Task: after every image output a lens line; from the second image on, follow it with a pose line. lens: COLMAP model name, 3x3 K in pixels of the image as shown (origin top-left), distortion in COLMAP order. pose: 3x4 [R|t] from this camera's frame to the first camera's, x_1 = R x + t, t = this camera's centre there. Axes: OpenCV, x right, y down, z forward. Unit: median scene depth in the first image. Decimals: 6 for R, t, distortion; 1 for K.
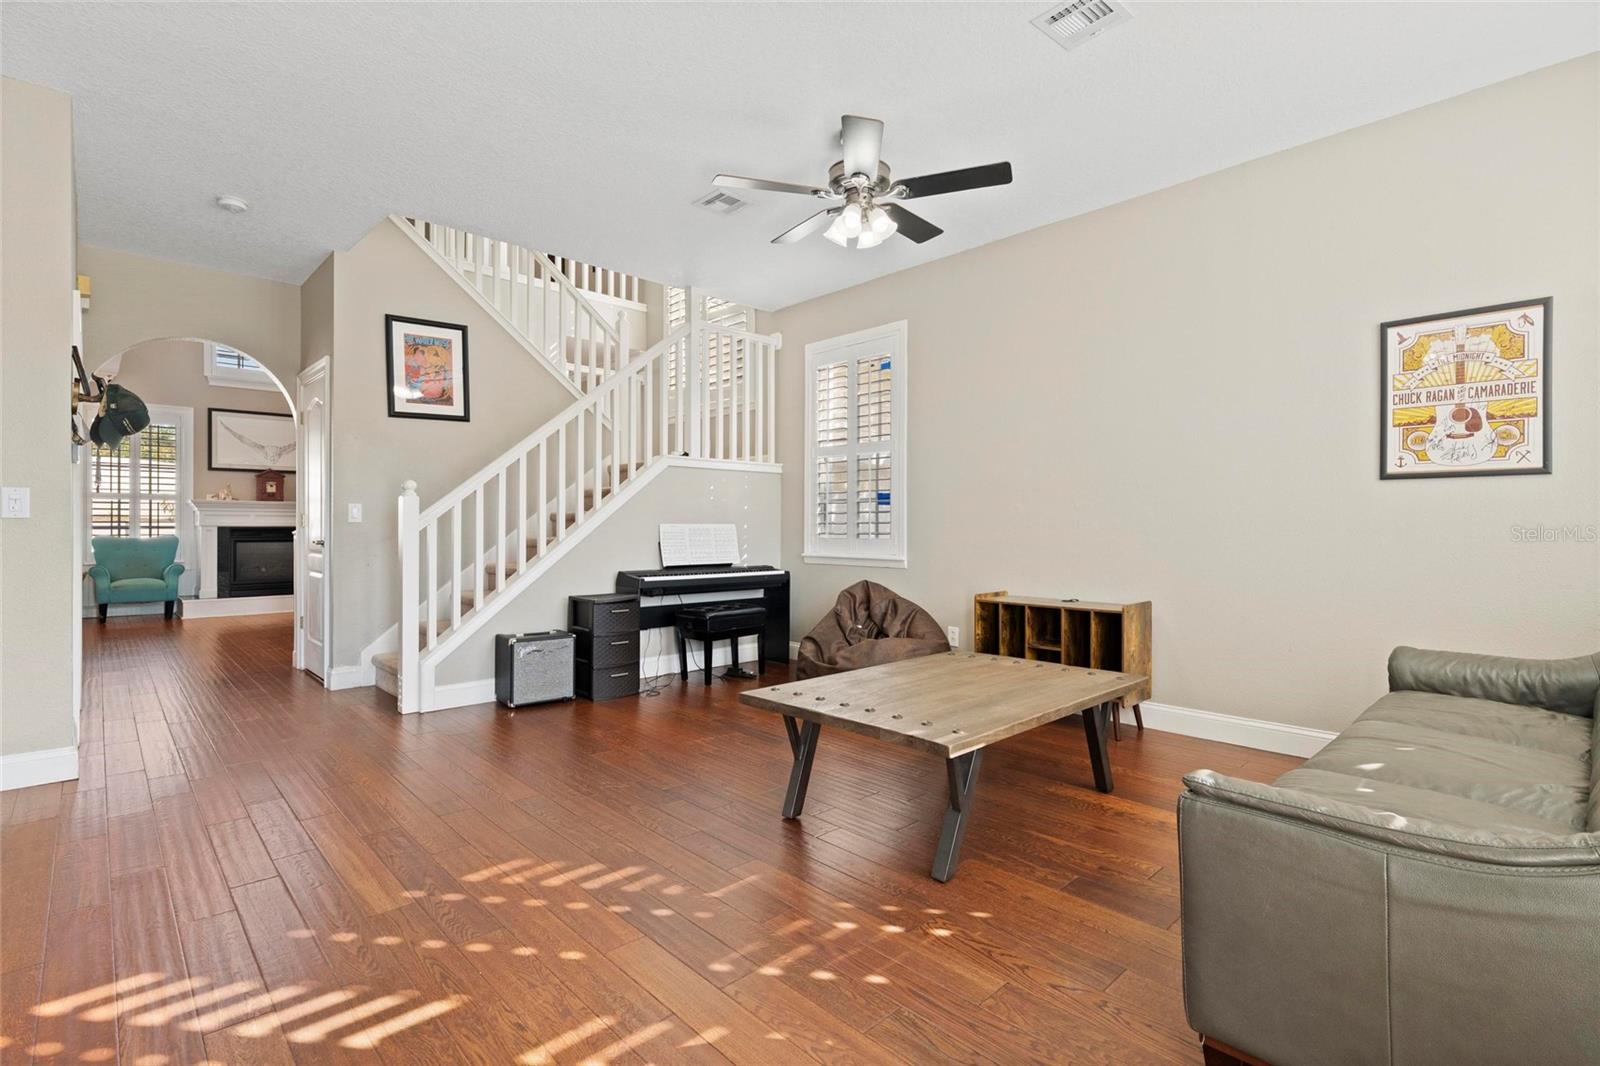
lens RADIAL K [[757.1, 0, 799.4], [0, 757.1, 527.2], [0, 0, 1]] dist [0.008858, -0.001237]
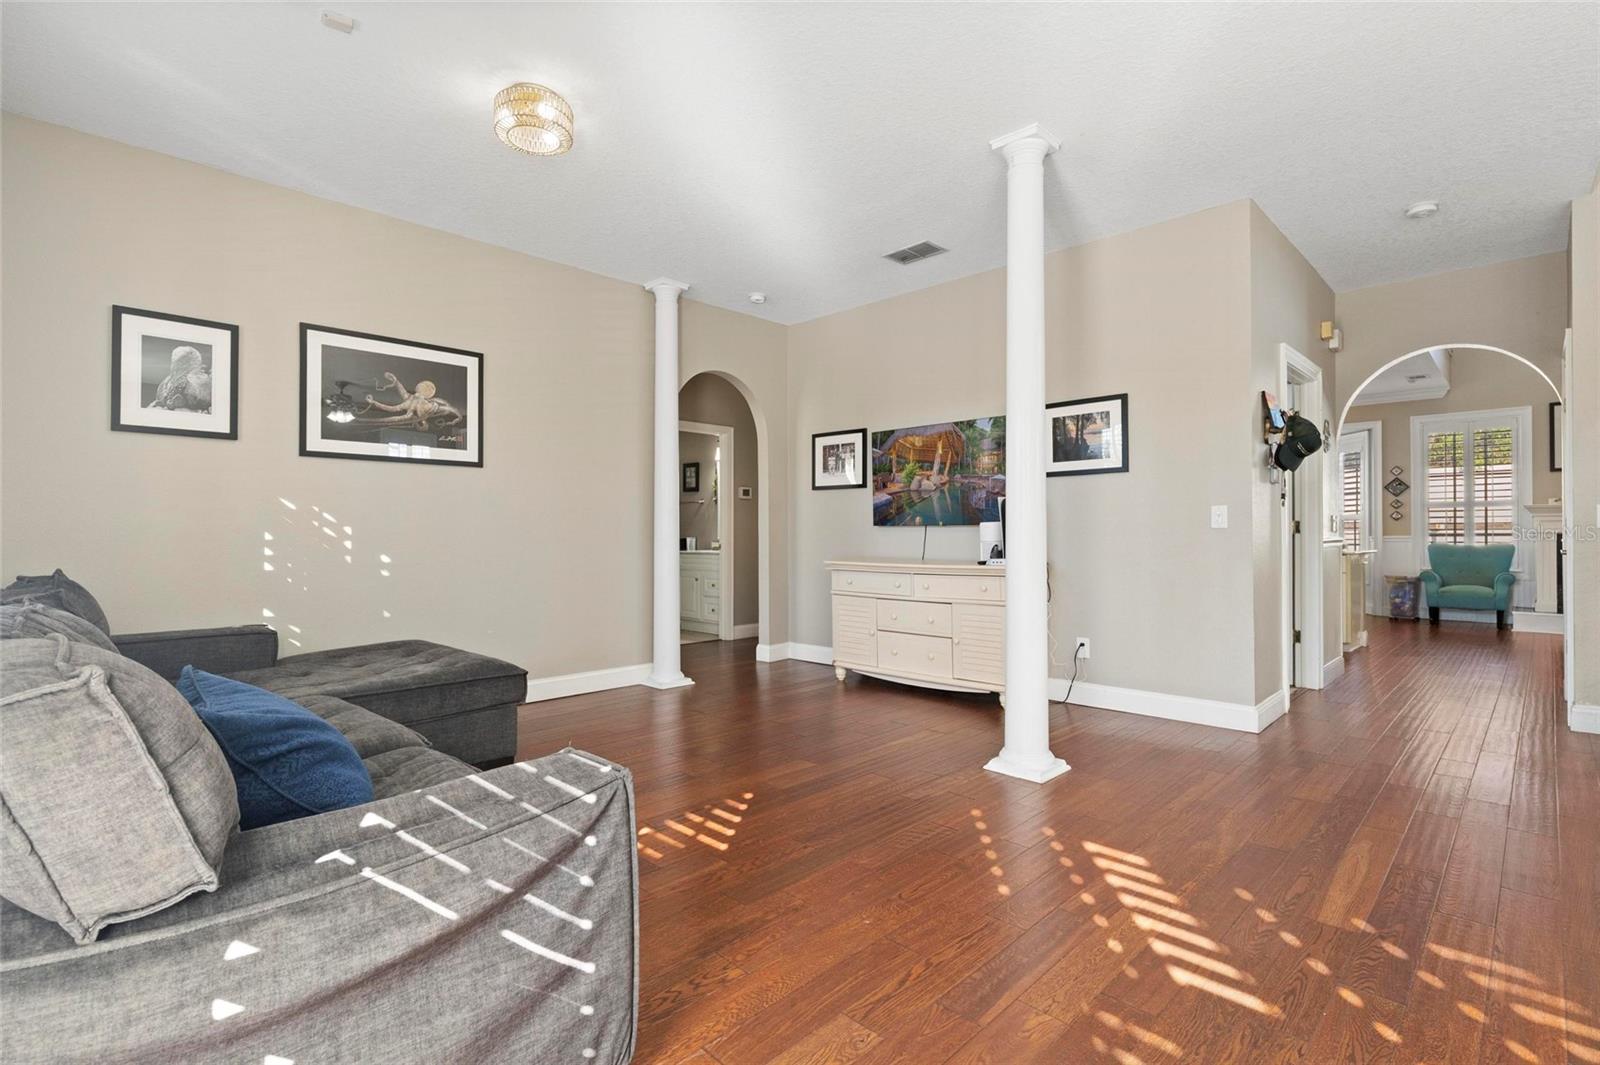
lens RADIAL K [[757.1, 0, 796.3], [0, 757.1, 532.9], [0, 0, 1]] dist [0.008858, -0.001237]
pose [[0.033934, -0.004447, -0.999414, 0.111561], [0.002048, 0.999988, -0.004380, 0.000488], [0.999422, -0.001898, 0.033943, 0.073992]]
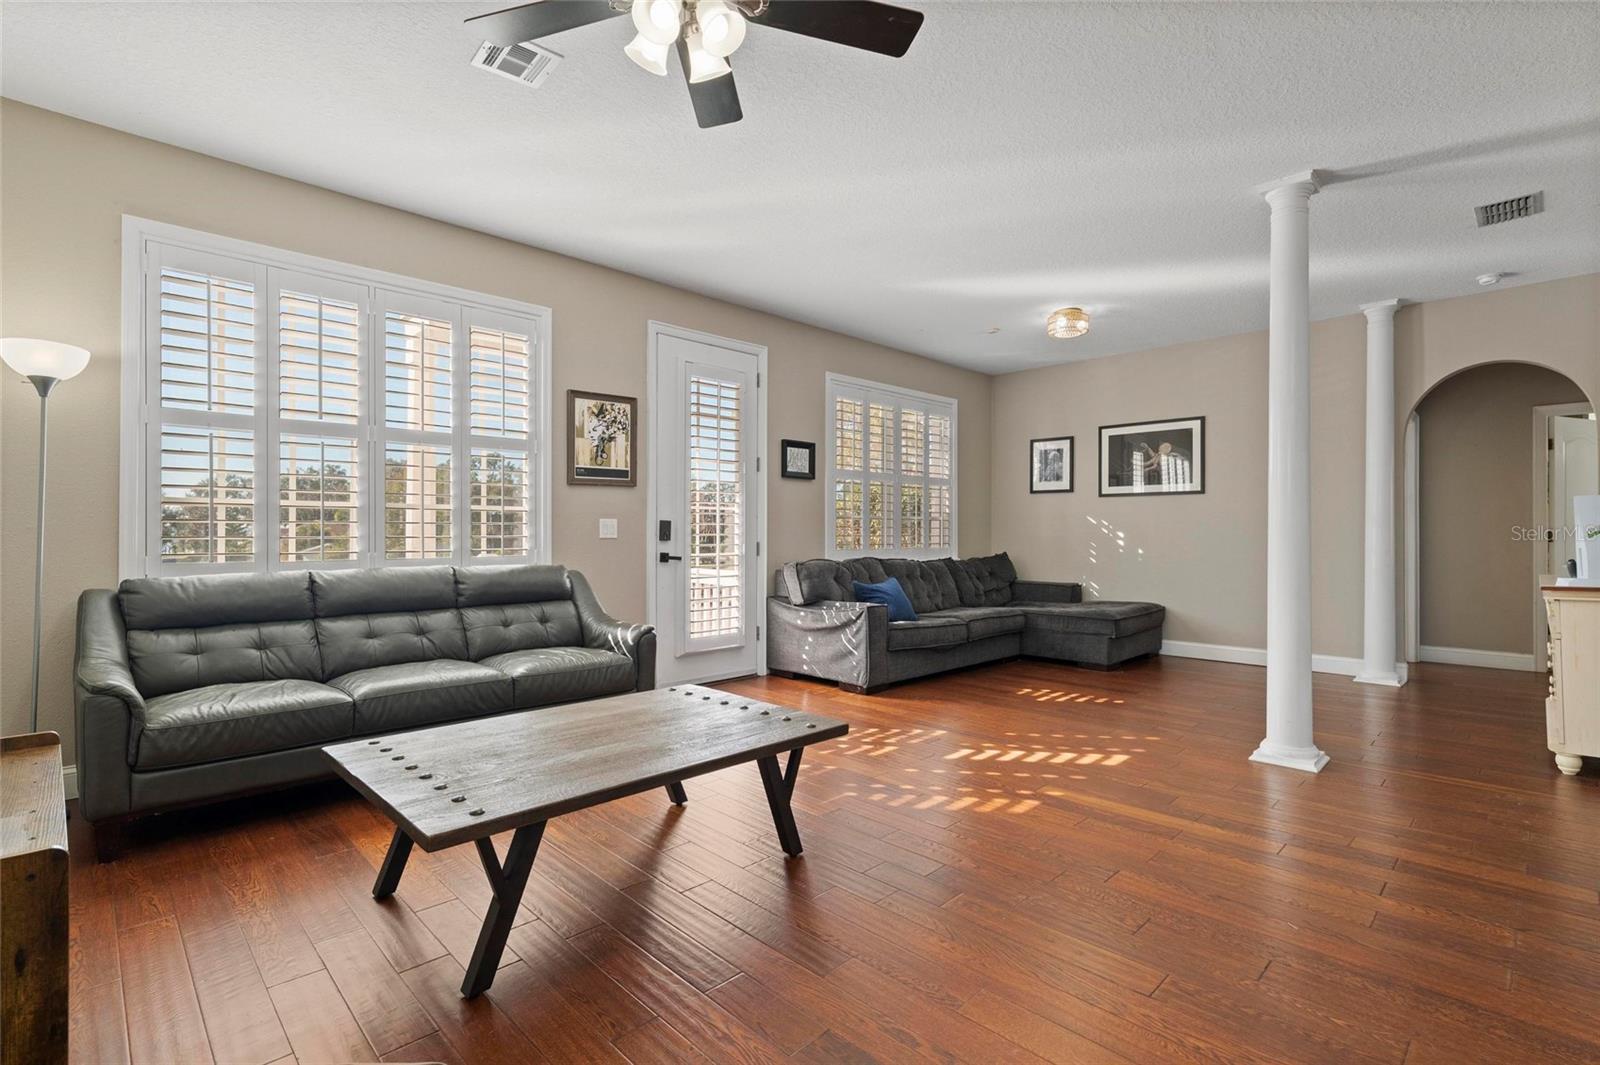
lens RADIAL K [[757.1, 0, 797.3], [0, 757.1, 531.4], [0, 0, 1]] dist [0.008858, -0.001237]
pose [[-0.999770, 0.000331, -0.021443, 0.006338], [0.000407, 0.999994, -0.003537, -0.006169], [0.021442, -0.003545, -0.999764, 0.674411]]
